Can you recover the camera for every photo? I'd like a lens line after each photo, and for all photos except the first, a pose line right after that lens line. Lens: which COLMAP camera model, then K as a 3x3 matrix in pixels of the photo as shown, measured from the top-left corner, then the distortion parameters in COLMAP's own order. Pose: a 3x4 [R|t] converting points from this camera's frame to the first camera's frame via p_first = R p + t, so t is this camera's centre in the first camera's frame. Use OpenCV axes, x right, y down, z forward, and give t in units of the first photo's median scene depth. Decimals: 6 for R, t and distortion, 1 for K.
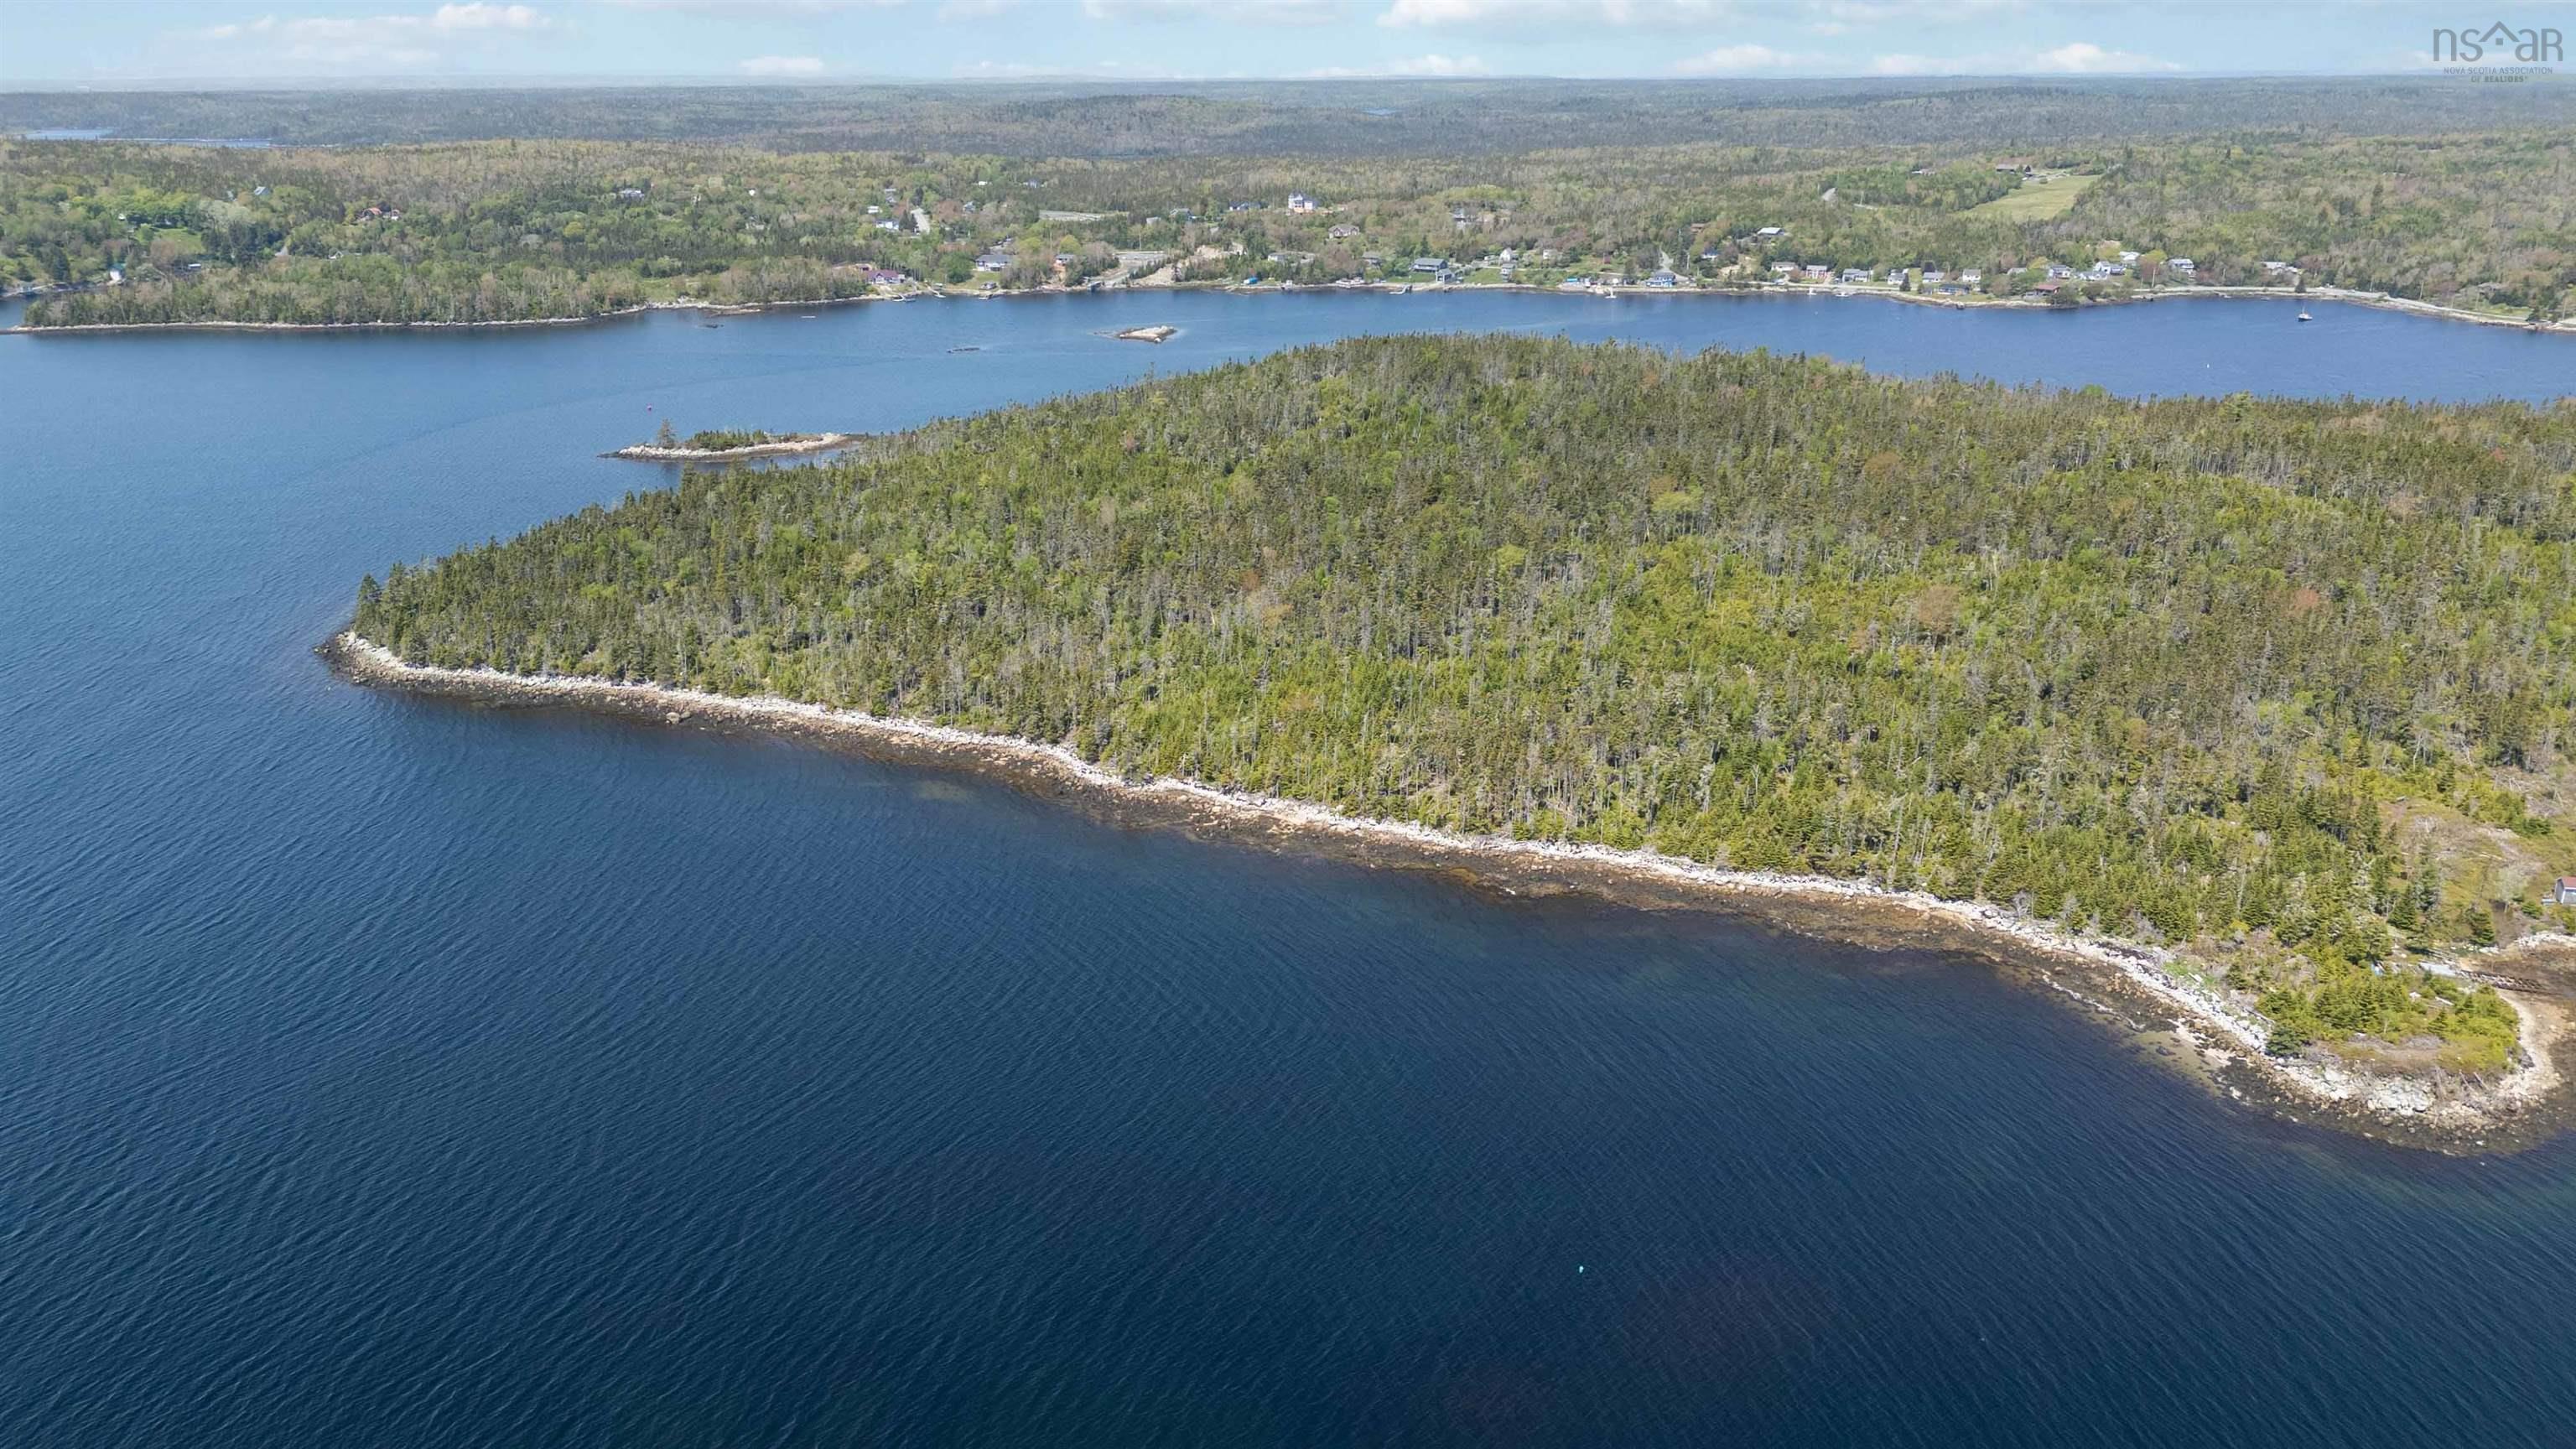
lens RADIAL K [[1922.0, 0, 1292.9], [0, 1922.0, 683.3], [0, 0, 1]] dist [0.094966, -0.093334]
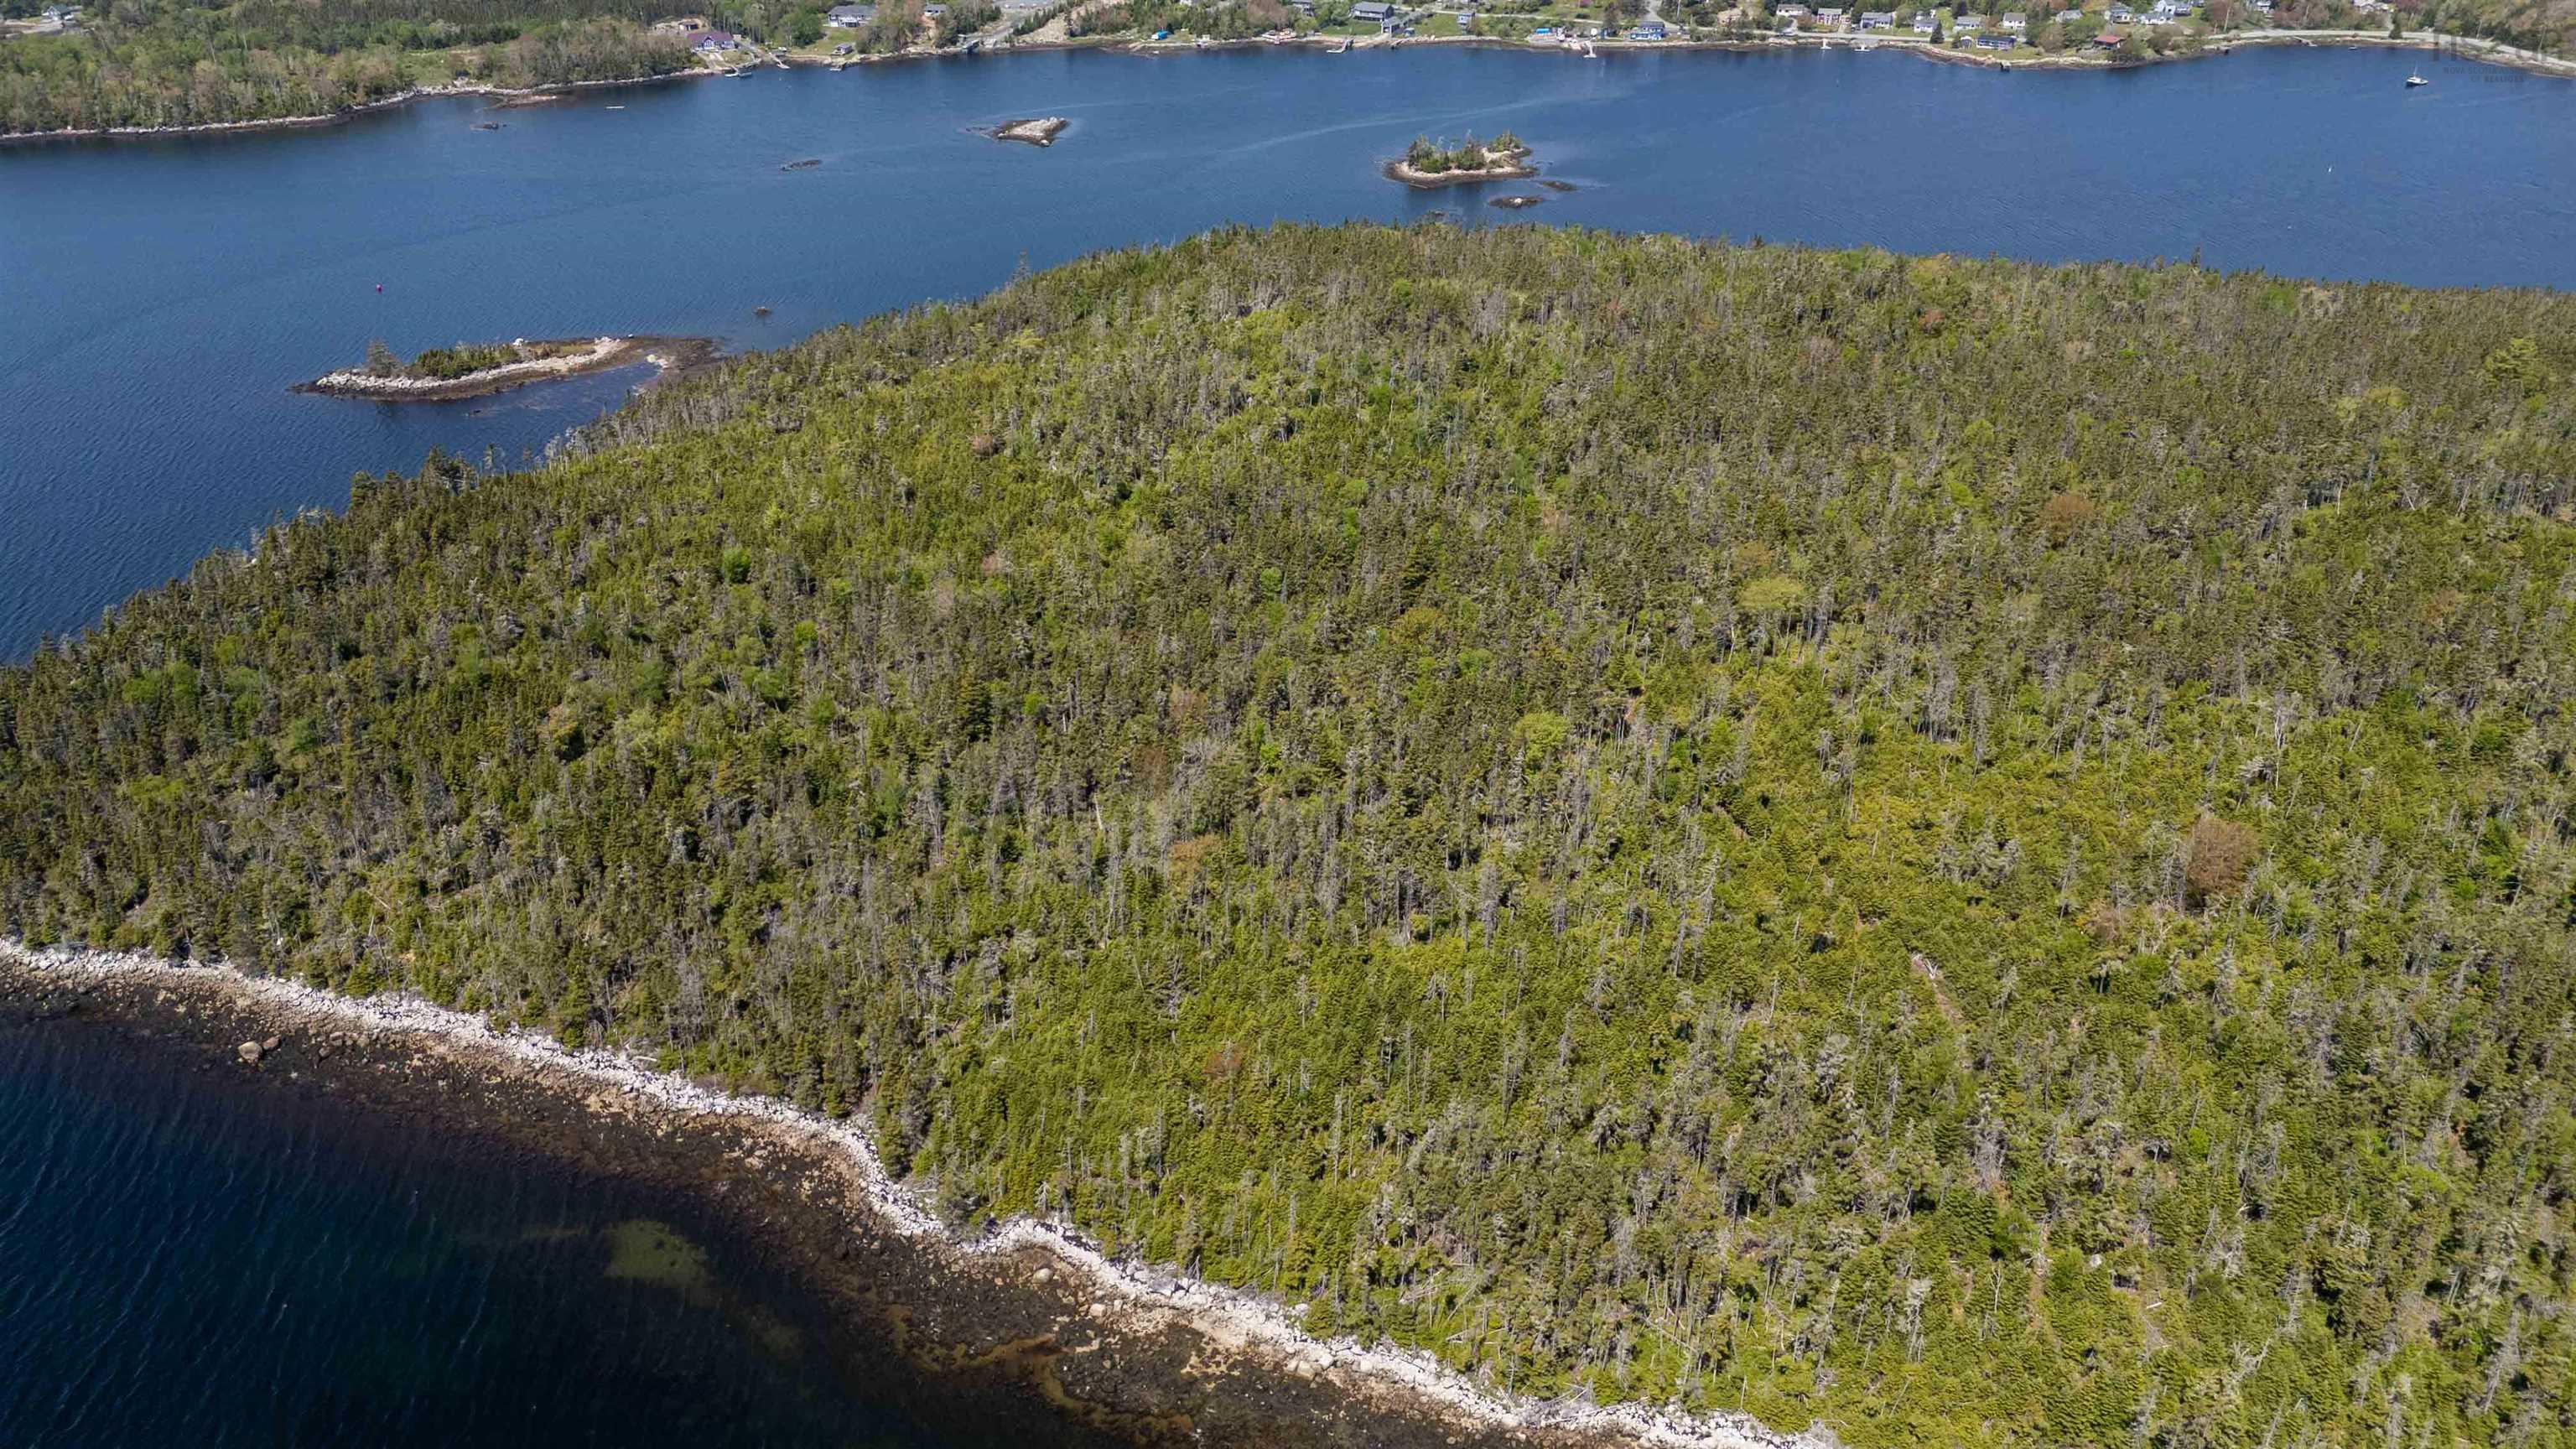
lens RADIAL K [[1888.4, 0, 1288.0], [0, 1888.4, 724.5], [0, 0, 1]] dist [0.074410, -0.057994]
pose [[0.999280, -0.024076, 0.029325, 0.002699], [0.018198, 0.982307, 0.186392, -0.083491], [-0.033293, -0.185724, 0.982038, 0.161441]]
